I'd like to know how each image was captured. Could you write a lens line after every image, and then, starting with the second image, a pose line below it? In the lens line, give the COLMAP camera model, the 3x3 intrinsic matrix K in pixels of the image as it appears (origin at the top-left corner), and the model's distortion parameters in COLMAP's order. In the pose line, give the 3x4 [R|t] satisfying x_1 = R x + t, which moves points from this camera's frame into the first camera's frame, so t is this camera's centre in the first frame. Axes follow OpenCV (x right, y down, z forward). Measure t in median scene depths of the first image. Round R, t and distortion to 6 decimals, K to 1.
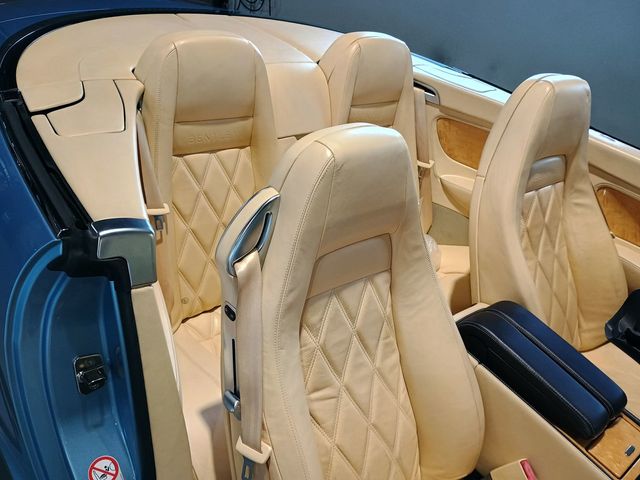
lens RADIAL K [[532.0, 0, 324.5], [0, 532.0, 238.8], [0, 0, 1]] dist [0.008832, -0.035179]
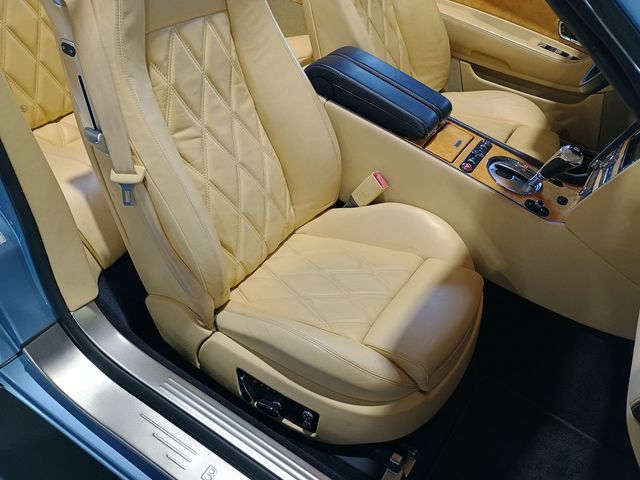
lens RADIAL K [[532.0, 0, 324.5], [0, 532.0, 238.8], [0, 0, 1]] dist [0.008832, -0.035179]
pose [[0.950136, -0.222082, 0.218909, -0.018284], [0.165378, 0.954007, 0.250041, 0.253992], [-0.264370, -0.201370, 0.943164, -0.095109]]
